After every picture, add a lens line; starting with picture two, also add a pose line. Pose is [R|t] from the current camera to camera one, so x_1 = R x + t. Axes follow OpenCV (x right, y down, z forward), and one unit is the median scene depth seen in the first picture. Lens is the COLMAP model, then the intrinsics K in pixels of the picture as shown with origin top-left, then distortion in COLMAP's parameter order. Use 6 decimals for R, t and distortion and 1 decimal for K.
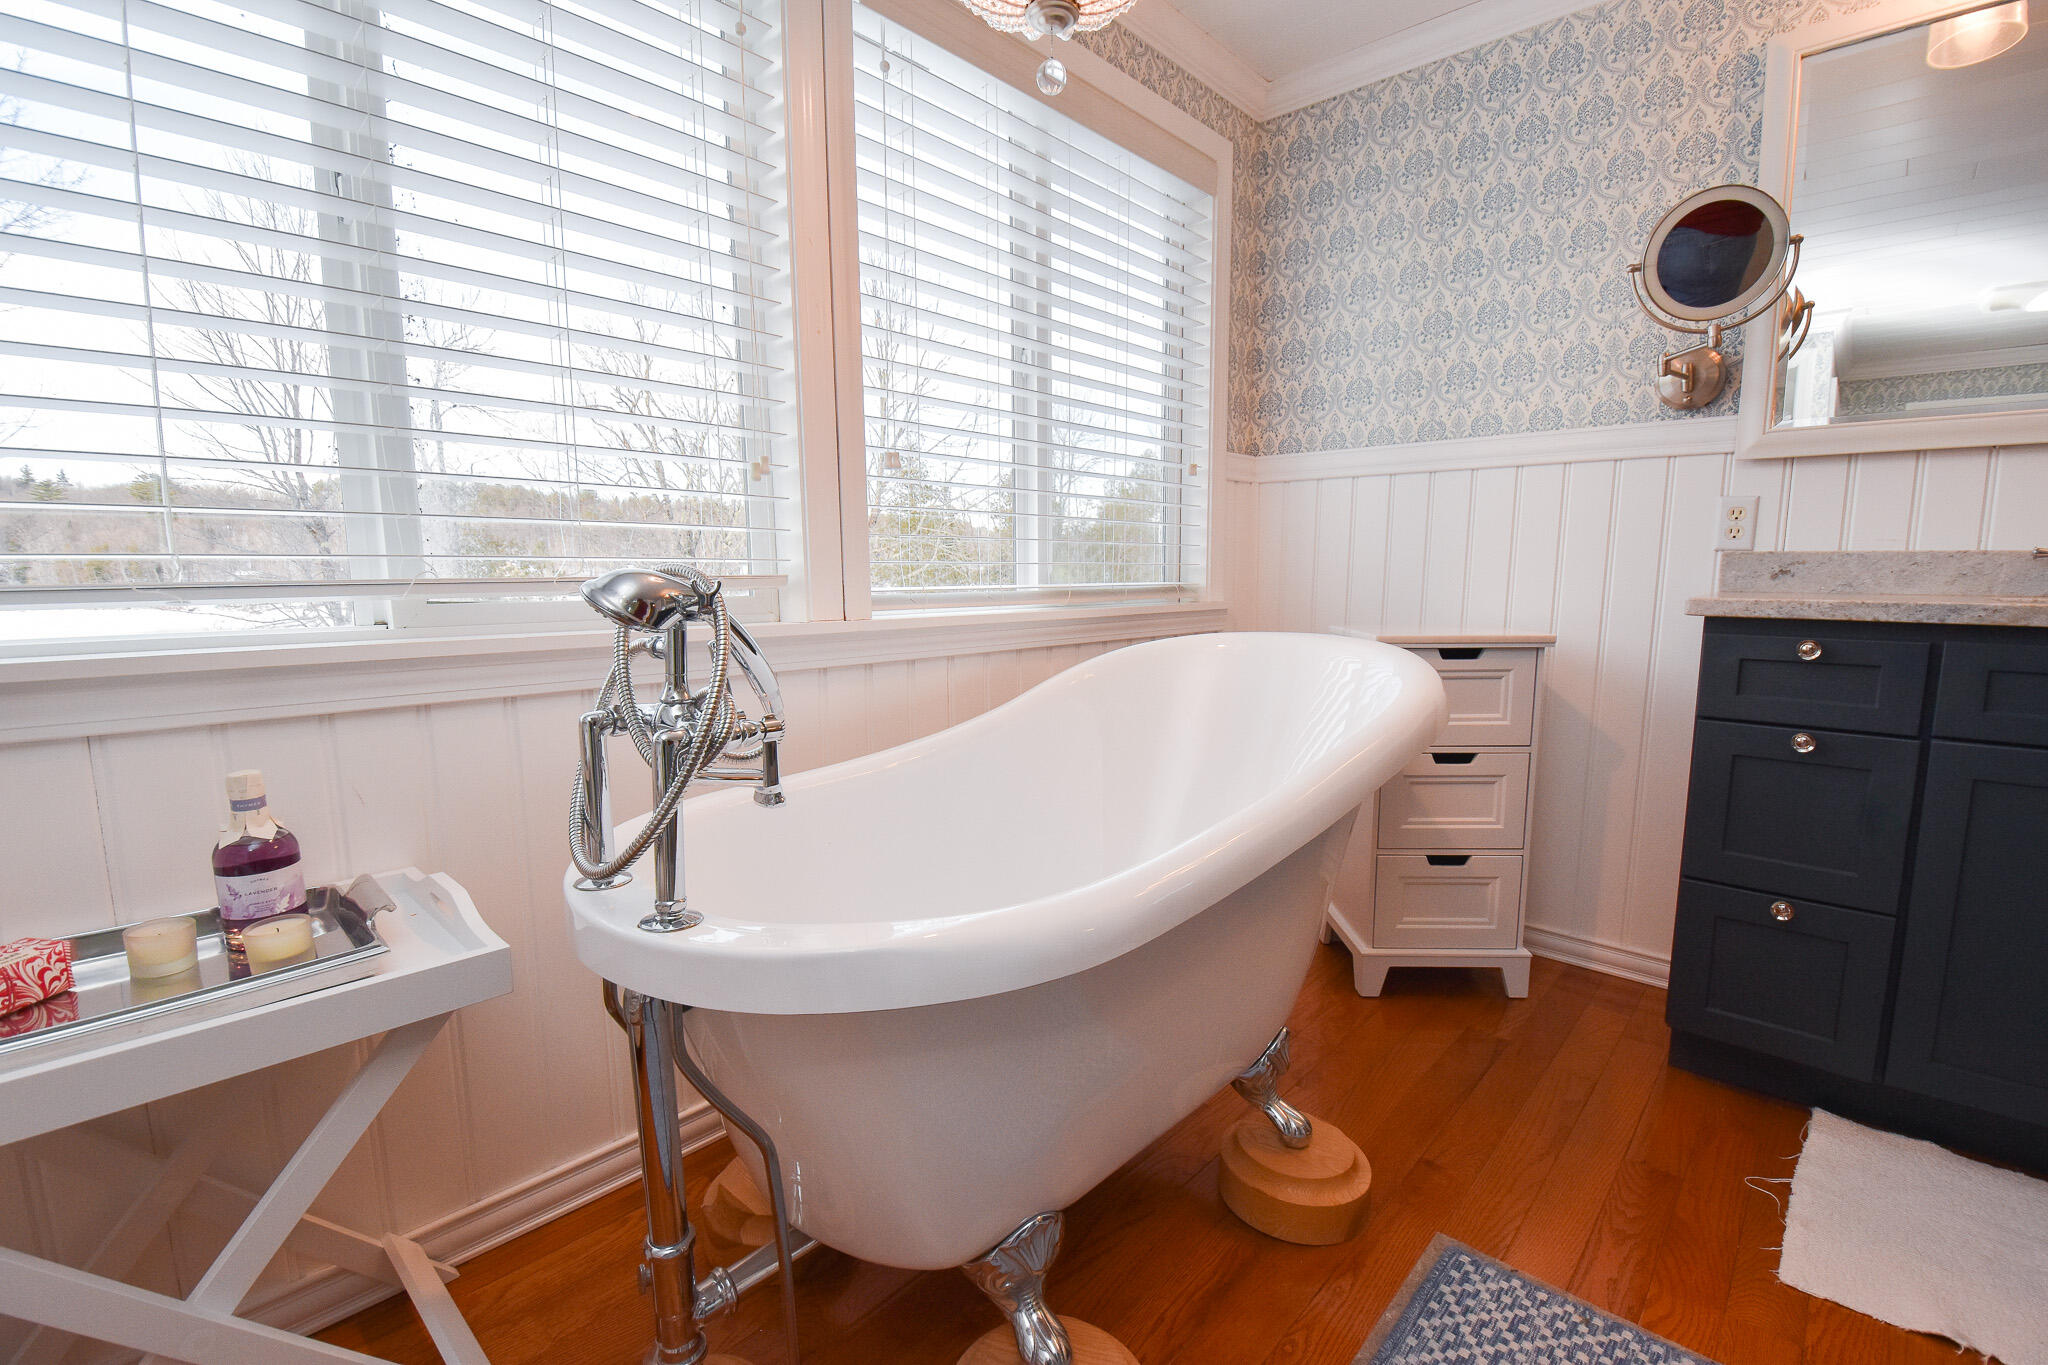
lens RADIAL K [[912.3, 0, 1031.6], [0, 912.3, 695.6], [0, 0, 1]] dist [0.021314, -0.023824]
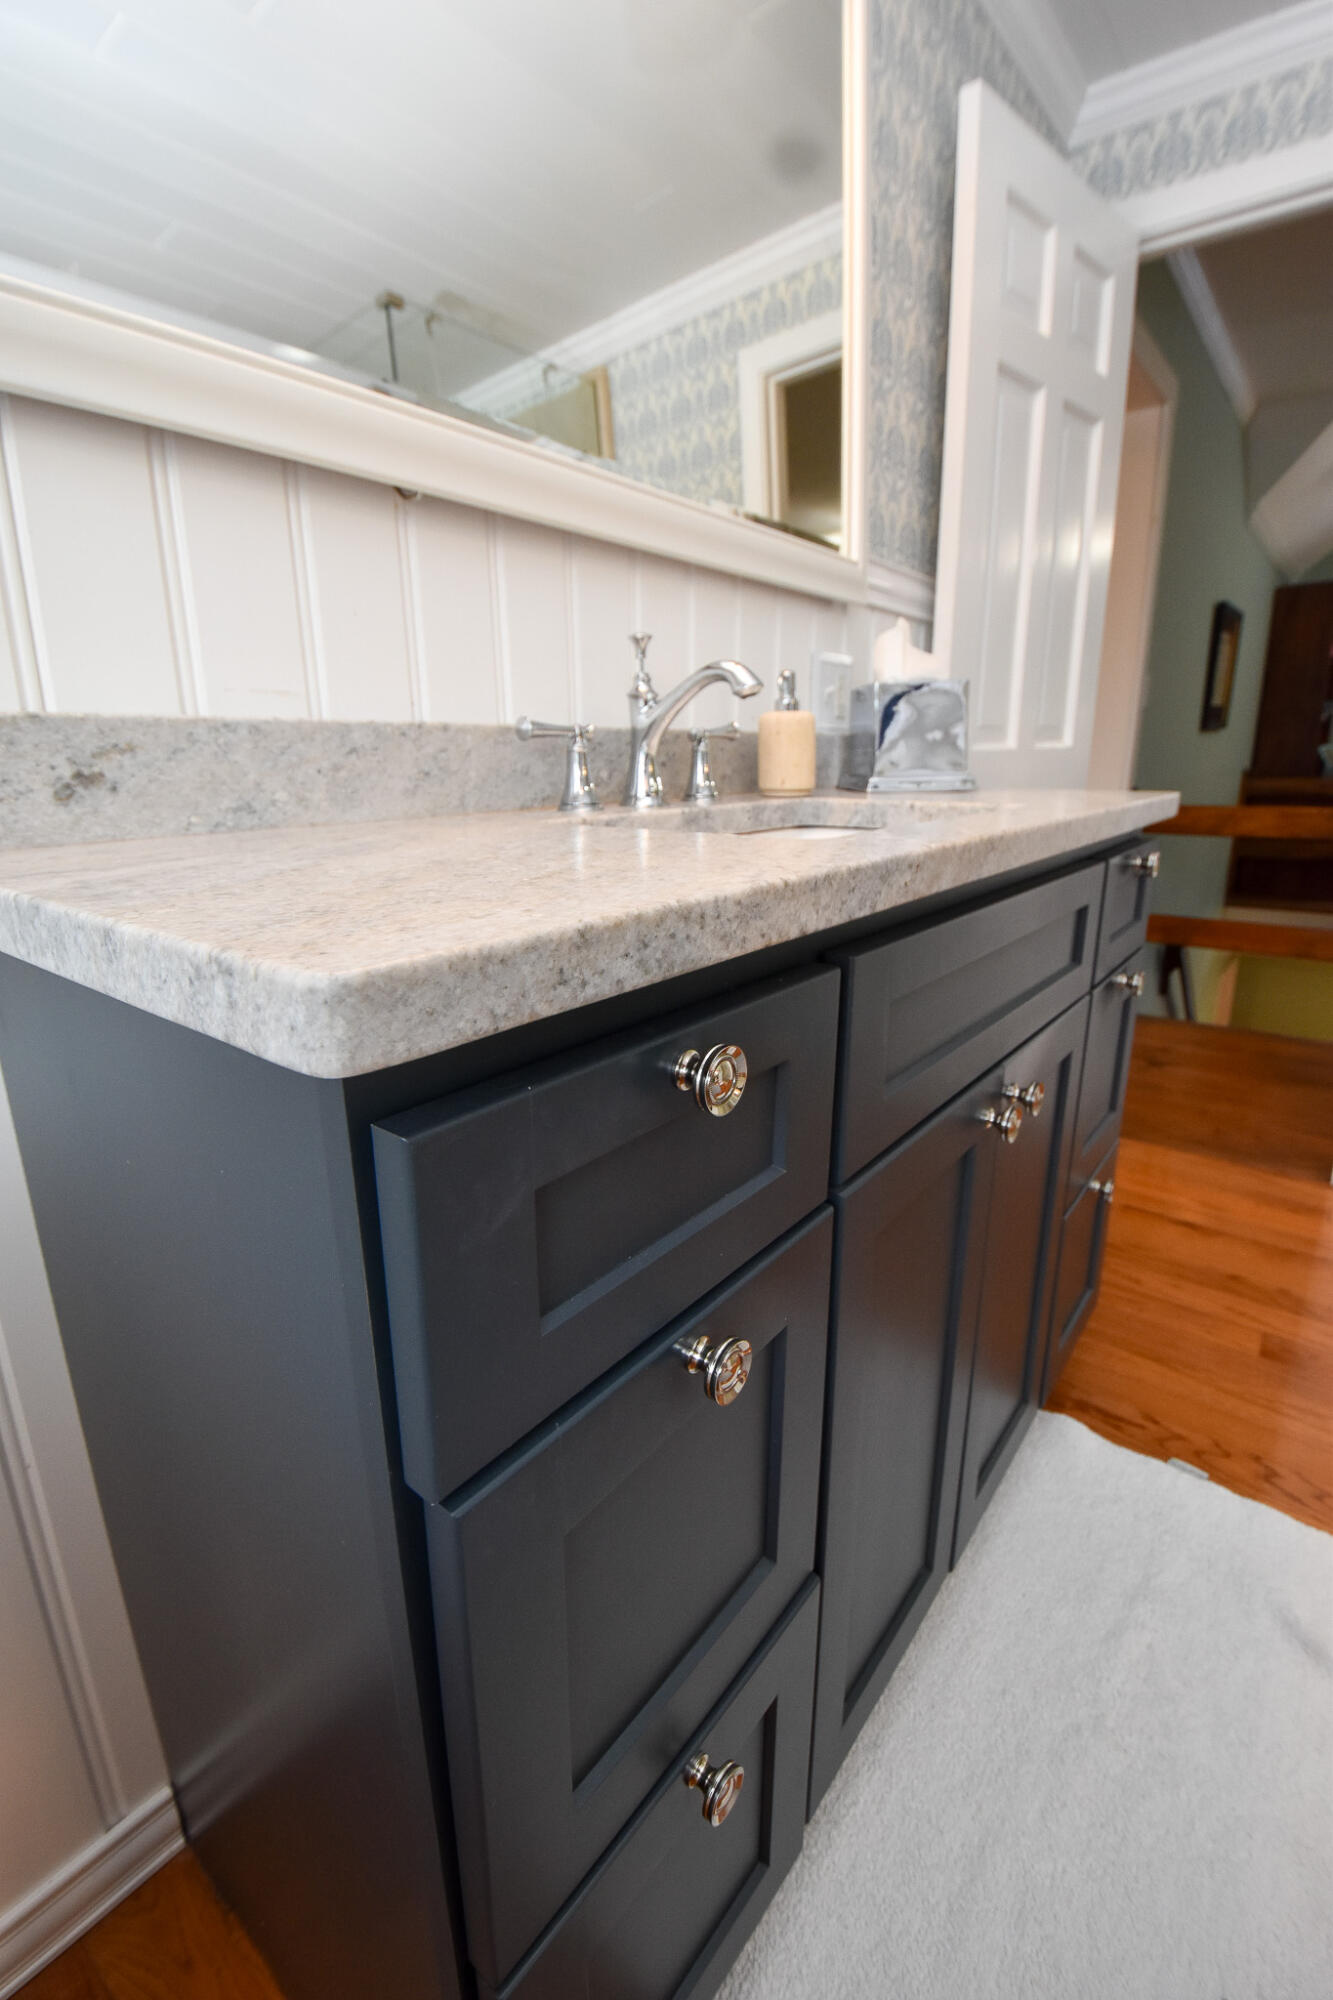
lens RADIAL K [[890.9, 0, 666.5], [0, 890.9, 1000.0], [0, 0, 1]] dist [0.021314, -0.023824]
pose [[-0.065509, -0.267679, 0.961279, 0.441158], [0.143001, 0.950886, 0.274530, -0.108961], [-0.987552, 0.155448, -0.024013, 0.752851]]
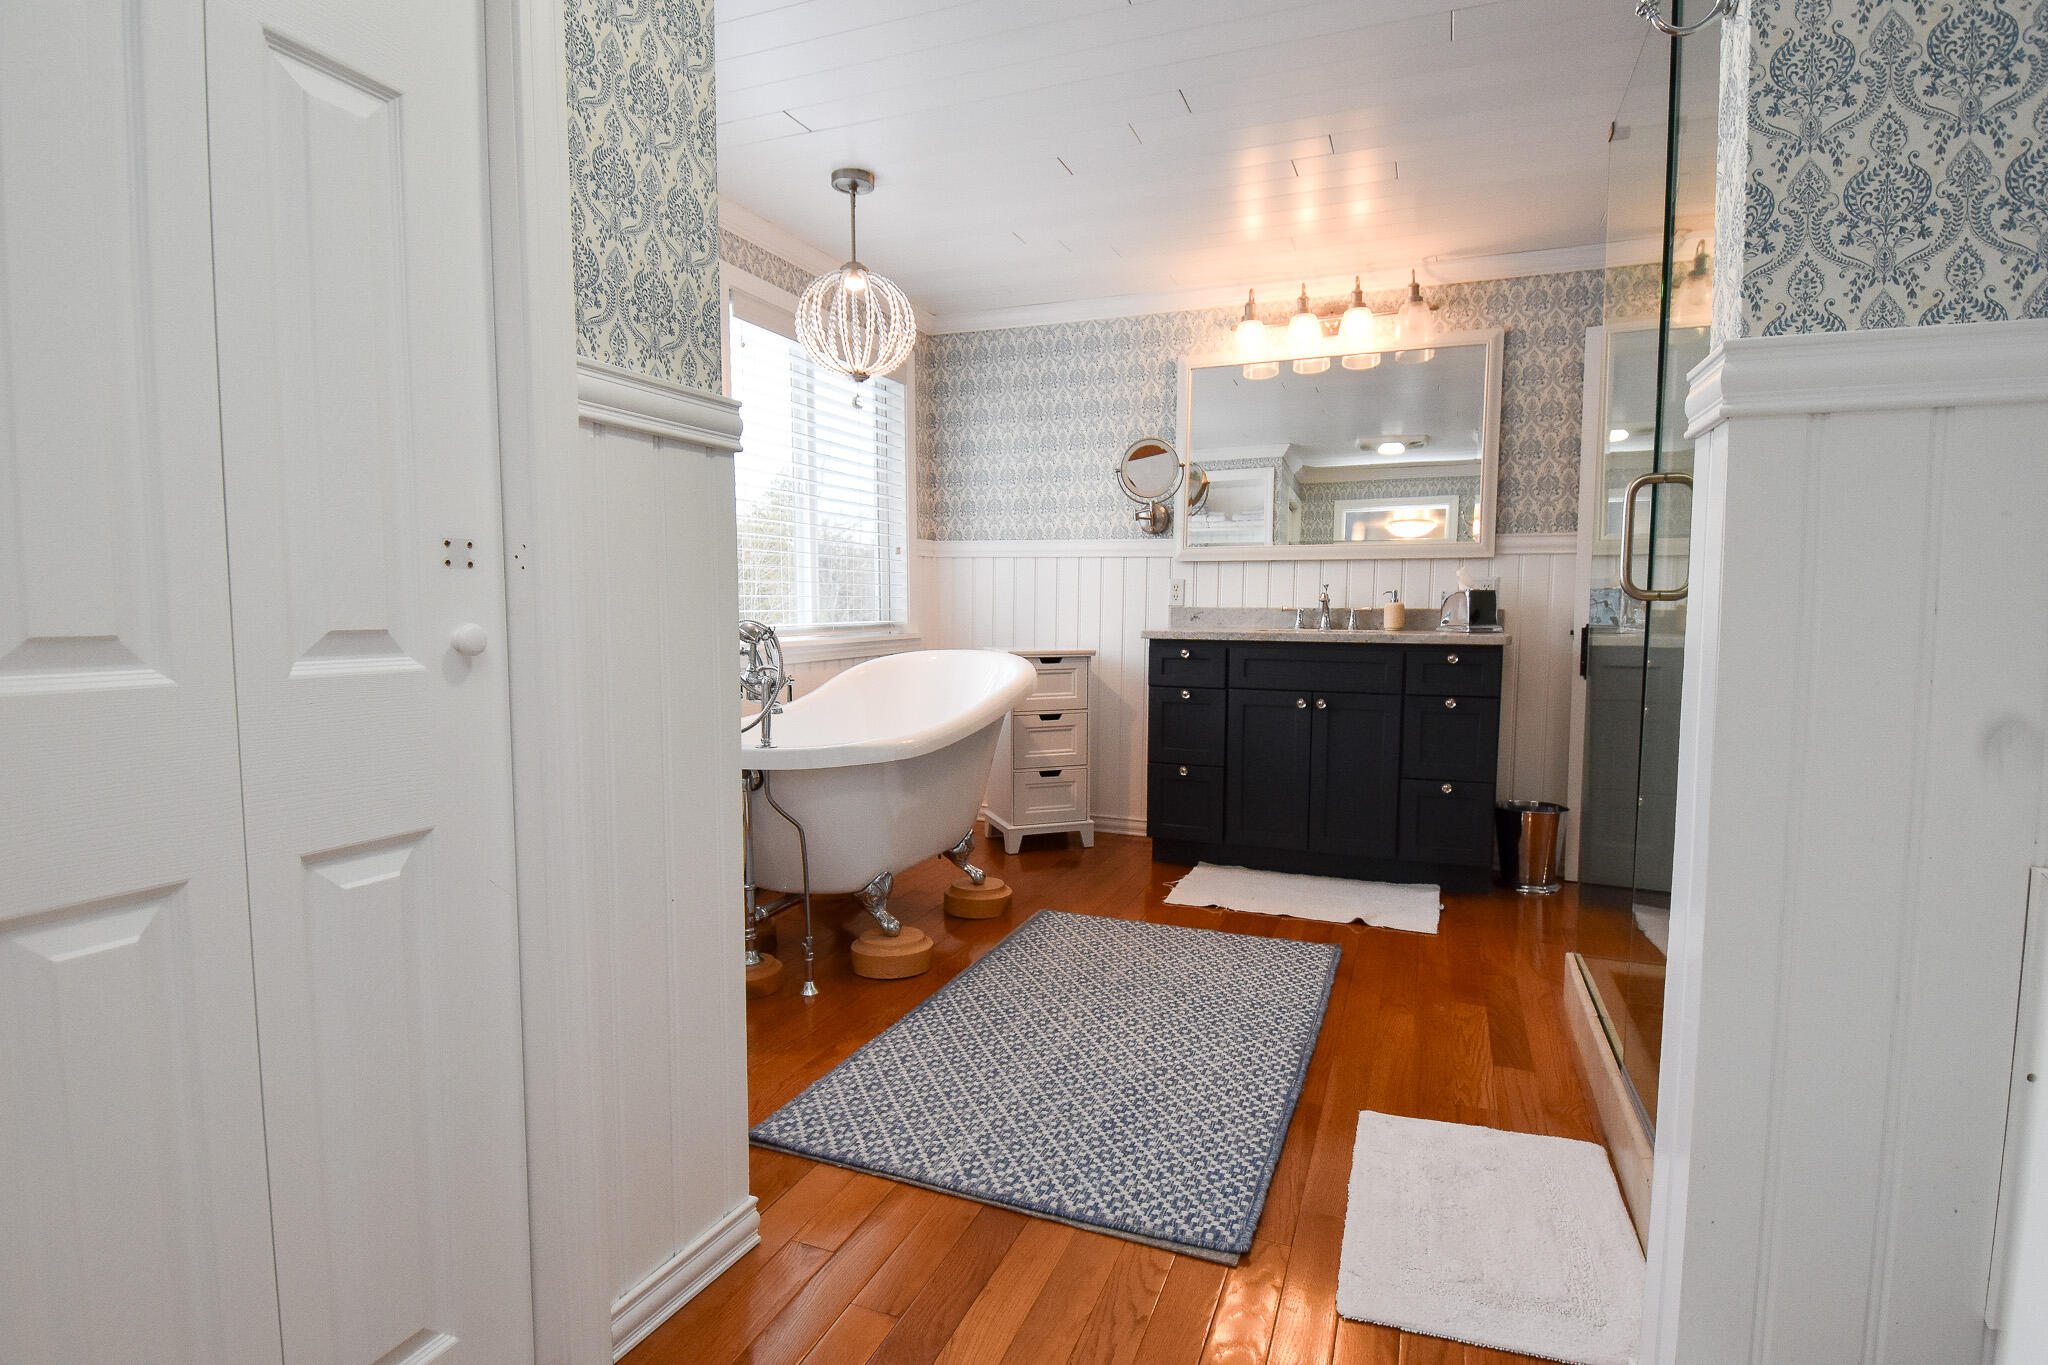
lens RADIAL K [[1018.9, 0, 1024.0], [0, 1018.9, 682.5], [0, 0, 1]] dist [0.033489, -0.037233]
pose [[0.937020, -0.022637, 0.348543, -0.302985], [0.041688, 0.998012, -0.047258, 0.093423], [-0.346780, 0.058812, 0.936101, -0.907872]]
